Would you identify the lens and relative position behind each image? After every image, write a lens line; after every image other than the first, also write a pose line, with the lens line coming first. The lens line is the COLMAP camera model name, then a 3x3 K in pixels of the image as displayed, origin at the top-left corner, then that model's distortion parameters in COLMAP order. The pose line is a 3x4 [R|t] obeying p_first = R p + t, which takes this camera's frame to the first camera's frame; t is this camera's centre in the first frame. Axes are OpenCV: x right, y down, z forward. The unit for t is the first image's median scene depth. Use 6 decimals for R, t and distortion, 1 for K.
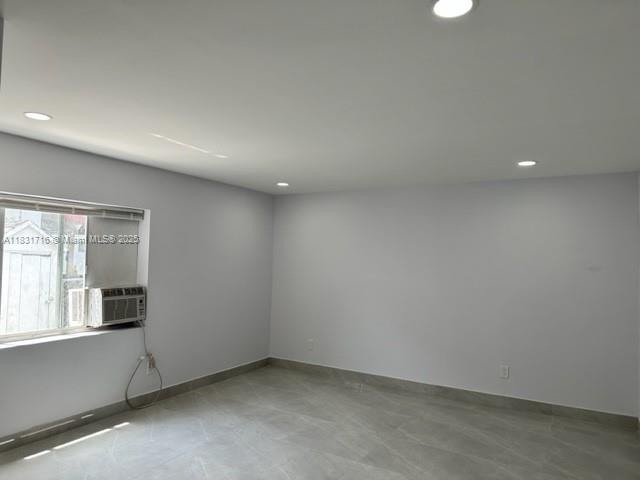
lens RADIAL K [[456.2, 0, 317.4], [0, 456.2, 237.1], [0, 0, 1]] dist [0.068389, -0.117409]
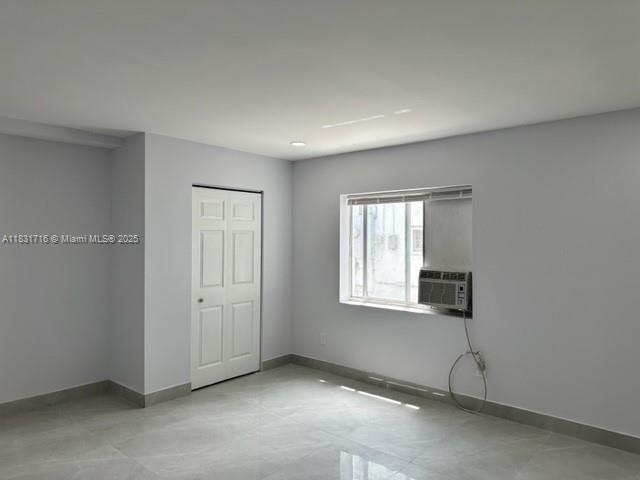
lens RADIAL K [[451.2, 0, 320.0], [0, 451.2, 240.0], [0, 0, 1]] dist [0.091964, -0.111085]
pose [[-0.187289, -0.008073, -0.982272, 0.591345], [0.042513, 0.998963, -0.016316, 0.052767], [0.981384, -0.044815, -0.186751, 0.995205]]
